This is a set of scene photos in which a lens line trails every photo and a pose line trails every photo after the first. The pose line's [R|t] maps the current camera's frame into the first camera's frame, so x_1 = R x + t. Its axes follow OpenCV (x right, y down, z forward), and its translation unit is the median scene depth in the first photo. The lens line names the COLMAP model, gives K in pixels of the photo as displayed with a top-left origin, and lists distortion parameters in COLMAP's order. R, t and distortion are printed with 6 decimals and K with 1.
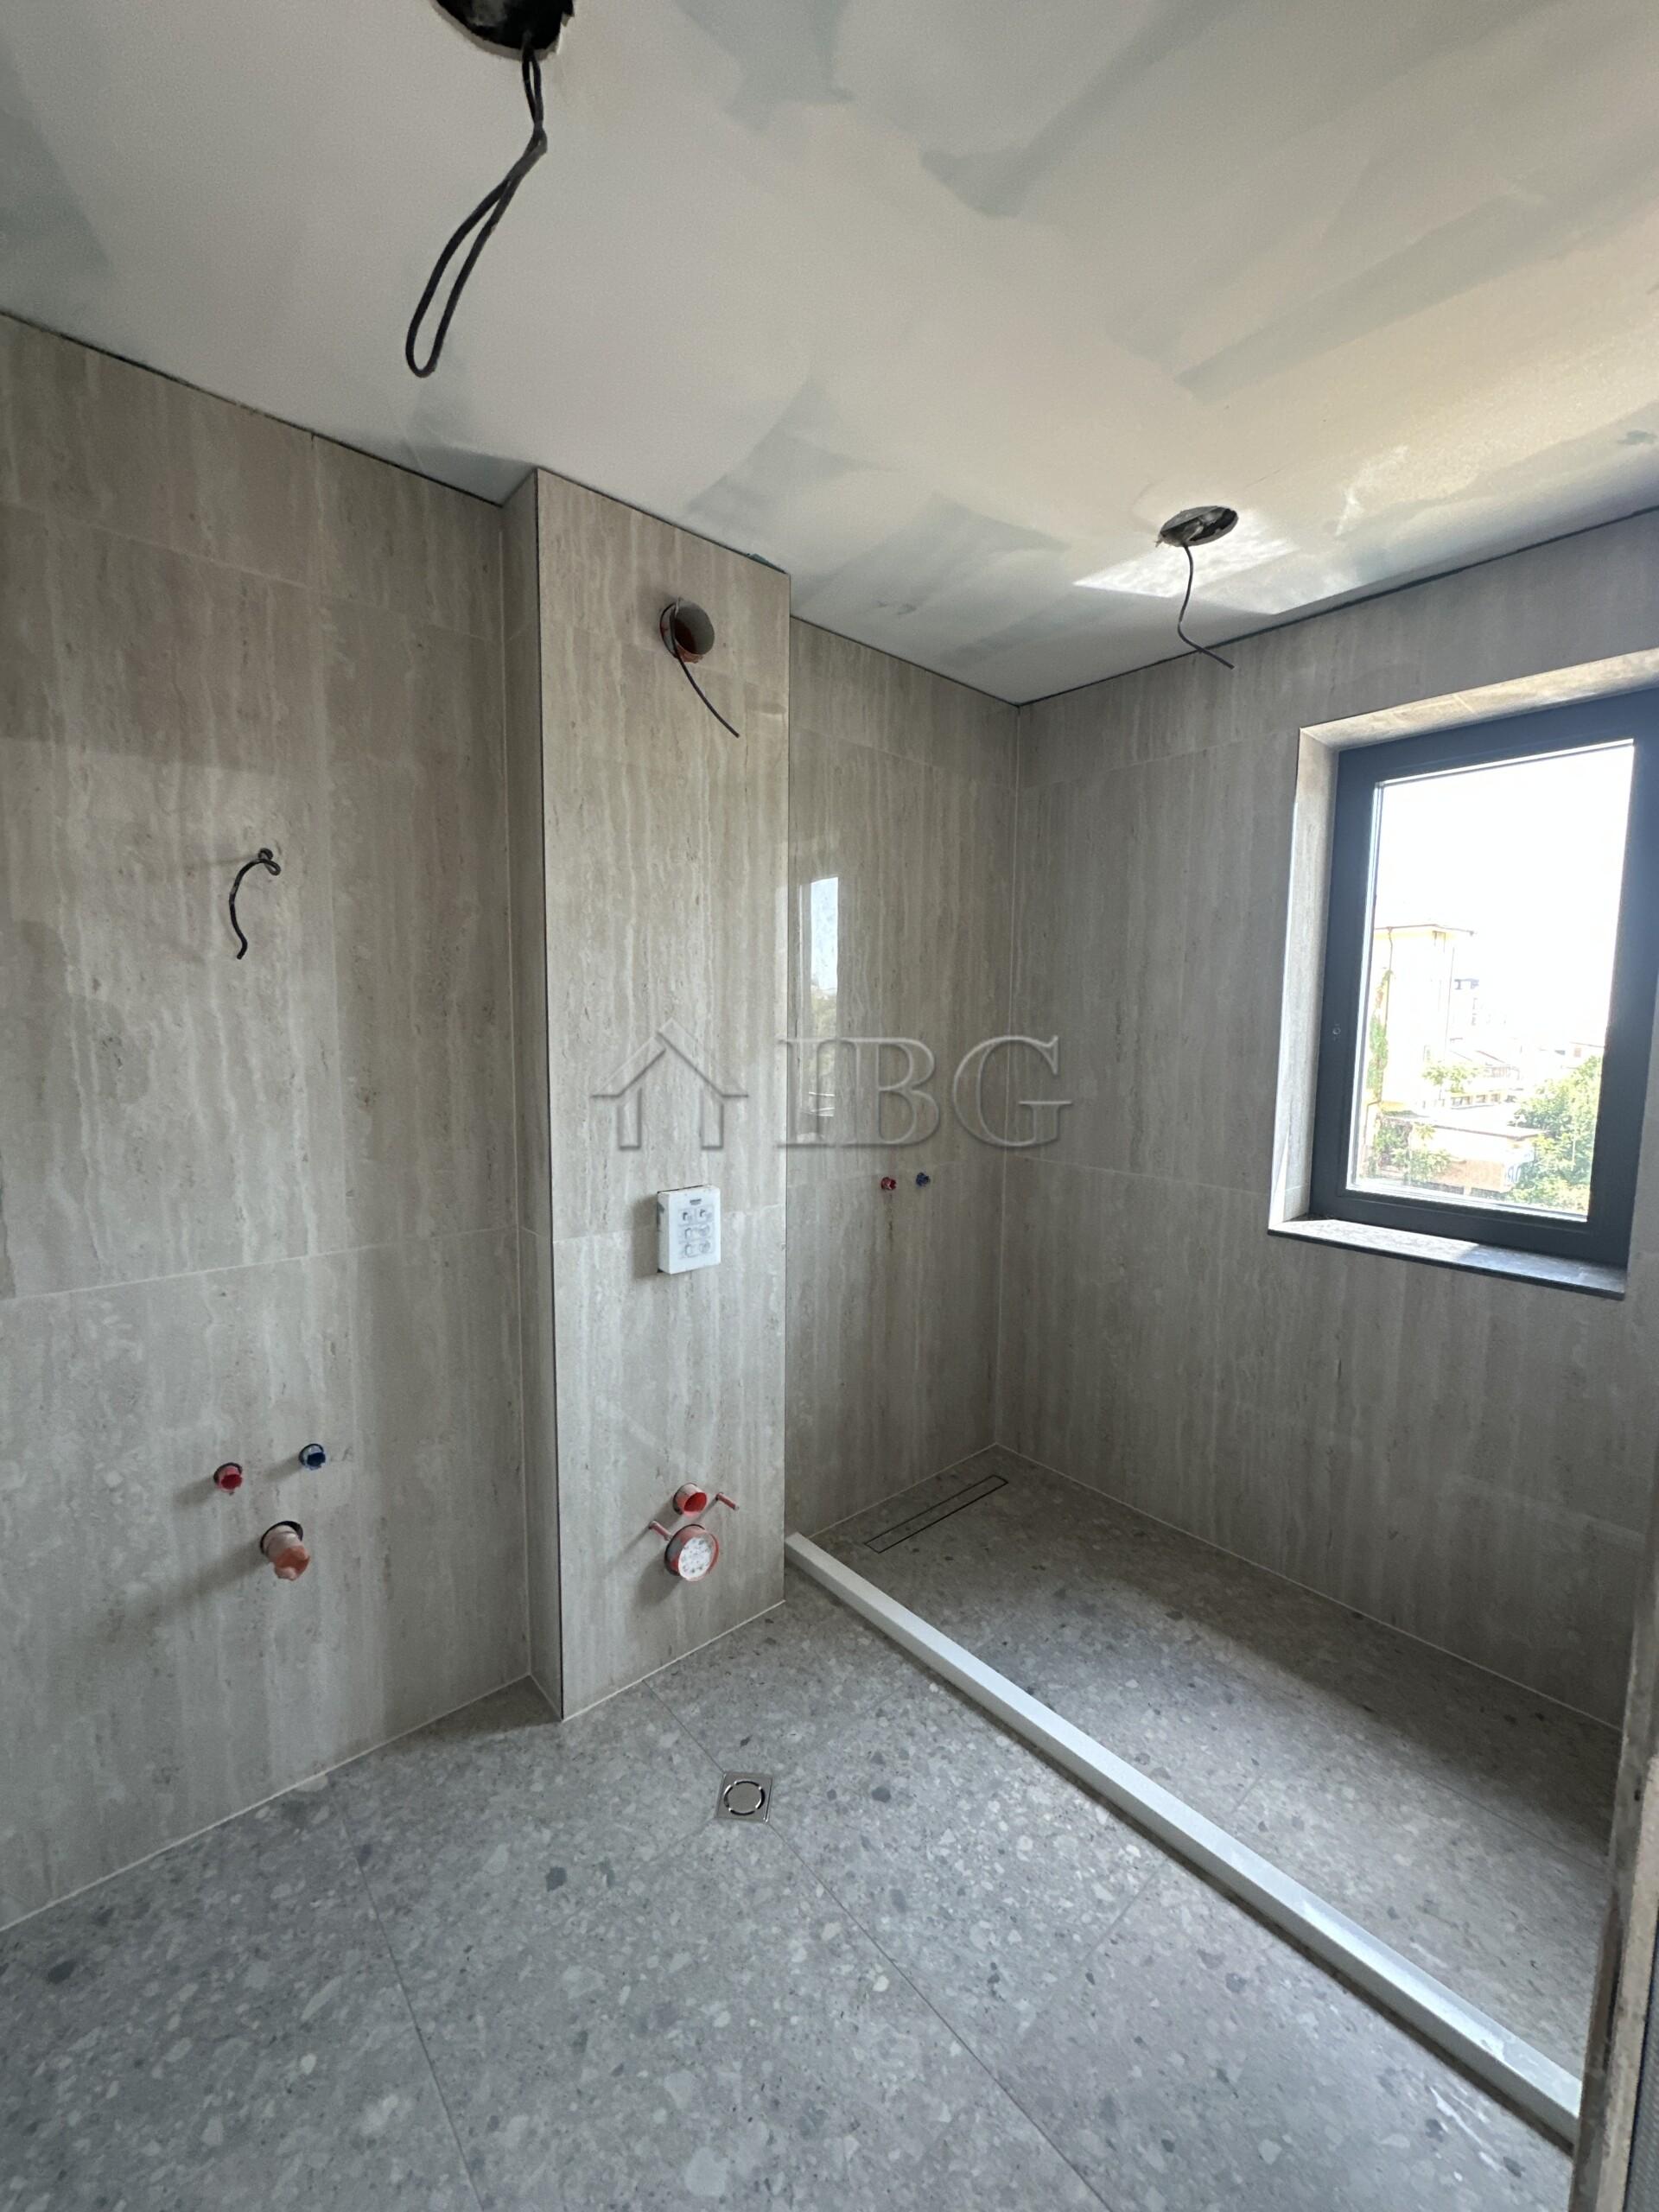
lens RADIAL K [[878.1, 0, 829.5], [0, 878.1, 1106.0], [0, 0, 1]] dist [0.002377, 0.000572]
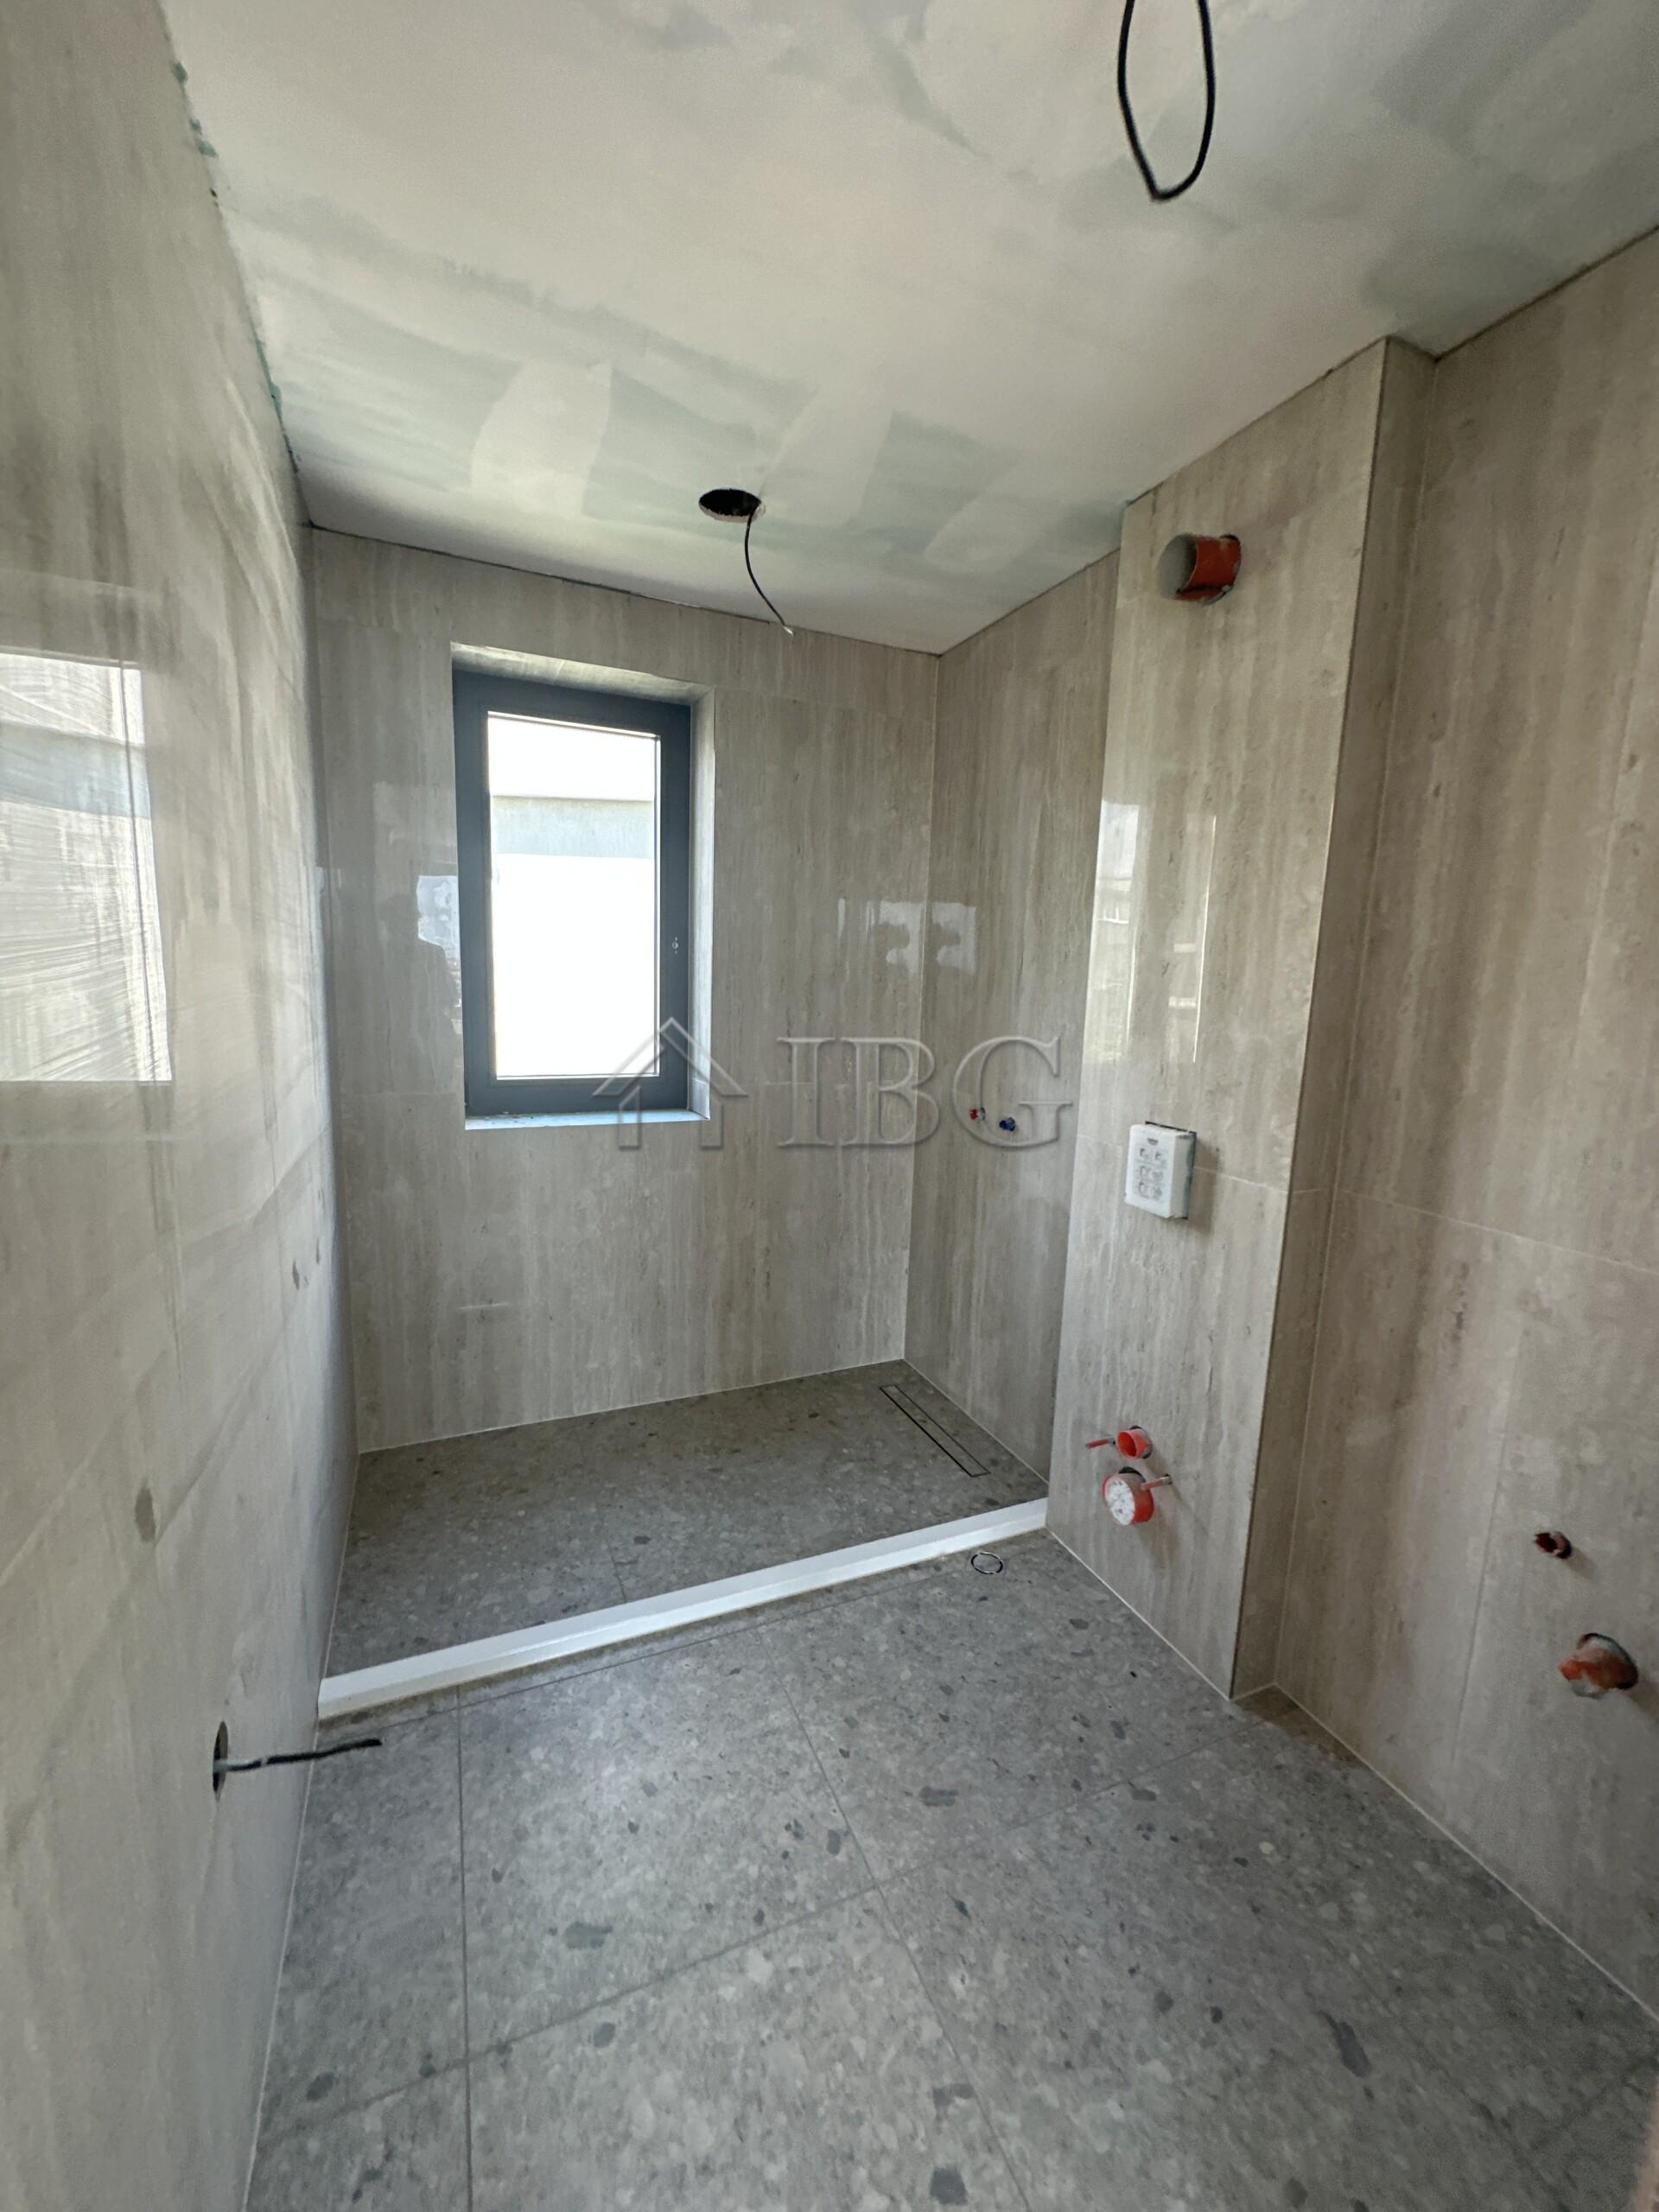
lens RADIAL K [[878.1, 0, 829.5], [0, 878.1, 1106.0], [0, 0, 1]] dist [0.002377, 0.000572]
pose [[0.305253, -0.143098, 0.941458, -0.832859], [0.058094, 0.989602, 0.131579, -0.051491], [-0.950497, 0.014529, 0.310393, 0.827158]]
